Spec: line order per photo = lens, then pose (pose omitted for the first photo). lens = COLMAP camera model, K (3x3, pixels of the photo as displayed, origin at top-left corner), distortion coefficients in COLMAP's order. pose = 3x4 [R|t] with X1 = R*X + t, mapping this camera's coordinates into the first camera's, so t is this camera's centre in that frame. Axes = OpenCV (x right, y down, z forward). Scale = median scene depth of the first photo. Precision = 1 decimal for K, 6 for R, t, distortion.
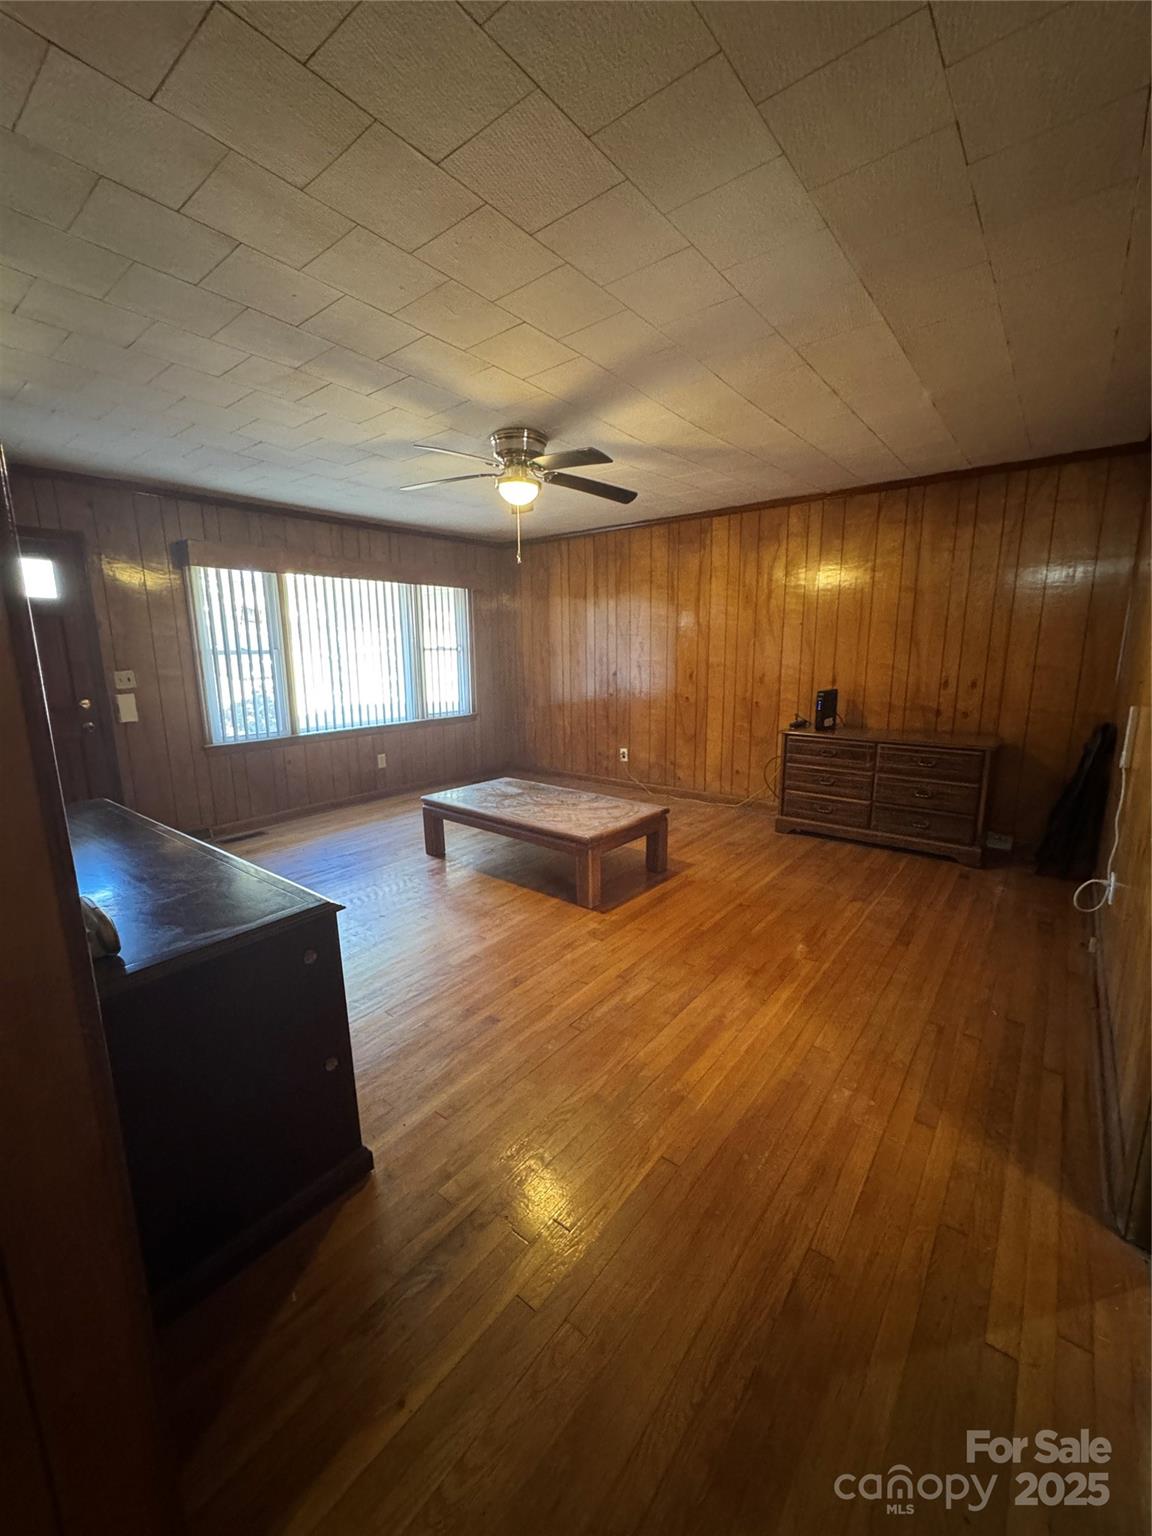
lens RADIAL K [[613.3, 0, 576.8], [0, 613.3, 765.5], [0, 0, 1]] dist [-0.000586, -0.000088]
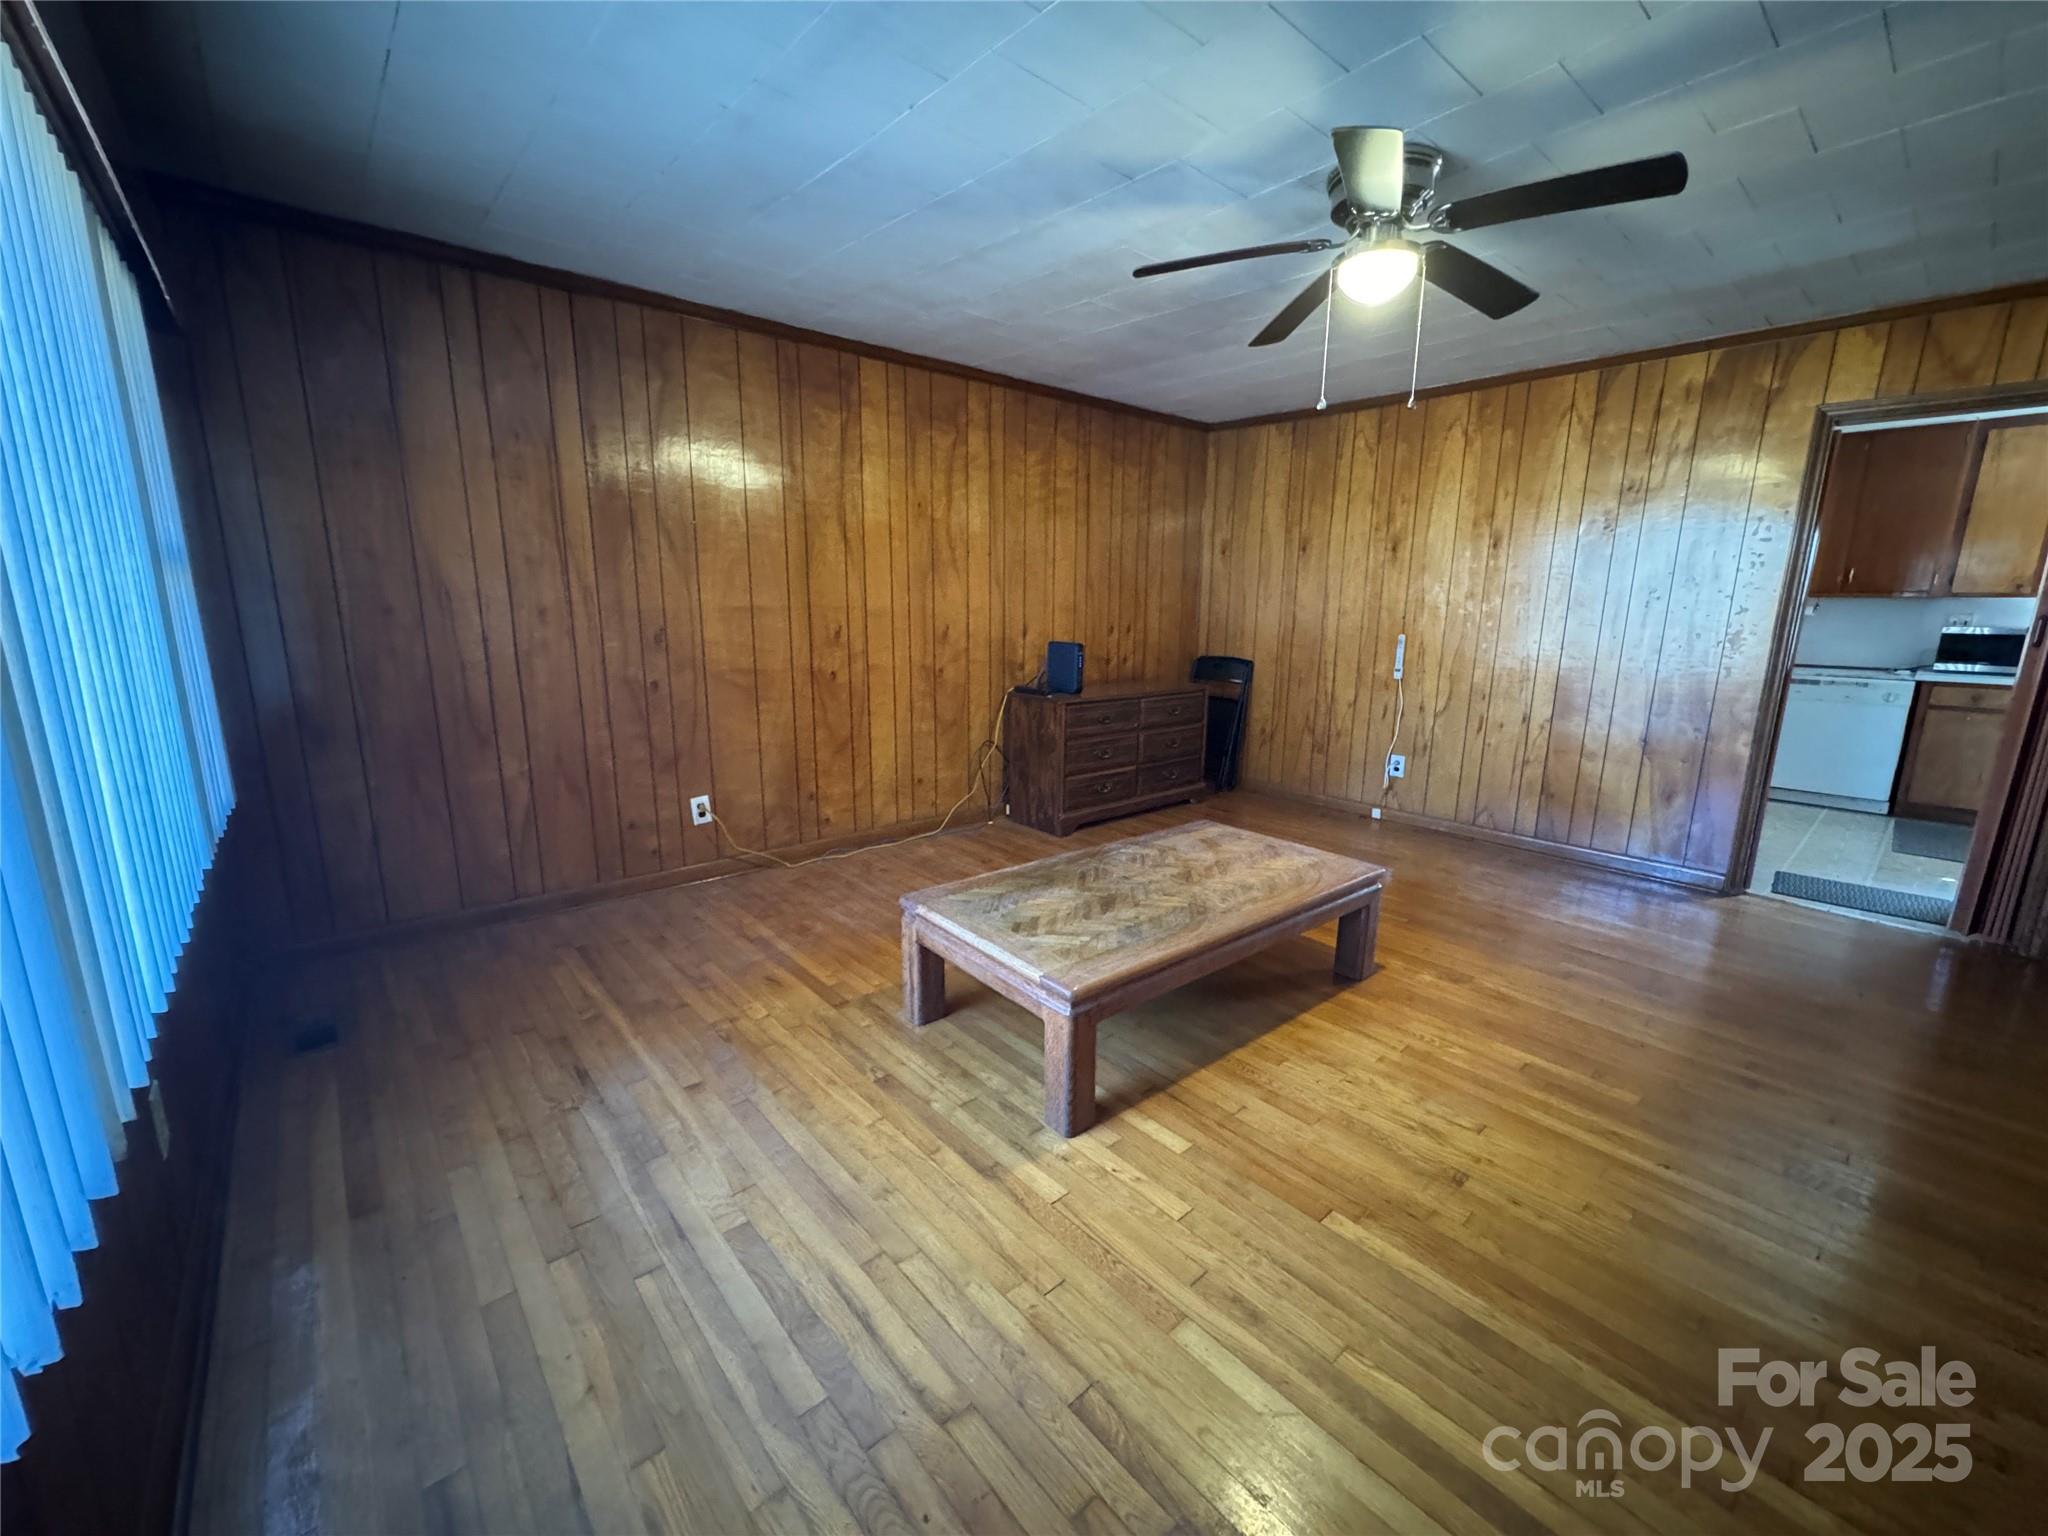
lens RADIAL K [[817.8, 0, 1022.7], [0, 817.8, 766.3], [0, 0, 1]] dist [-0.000586, -0.000088]
pose [[0.187164, -0.190793, 0.963622, -0.580406], [0.174046, 0.971878, 0.158622, -0.130478], [-0.966787, 0.138026, 0.215107, 0.764206]]
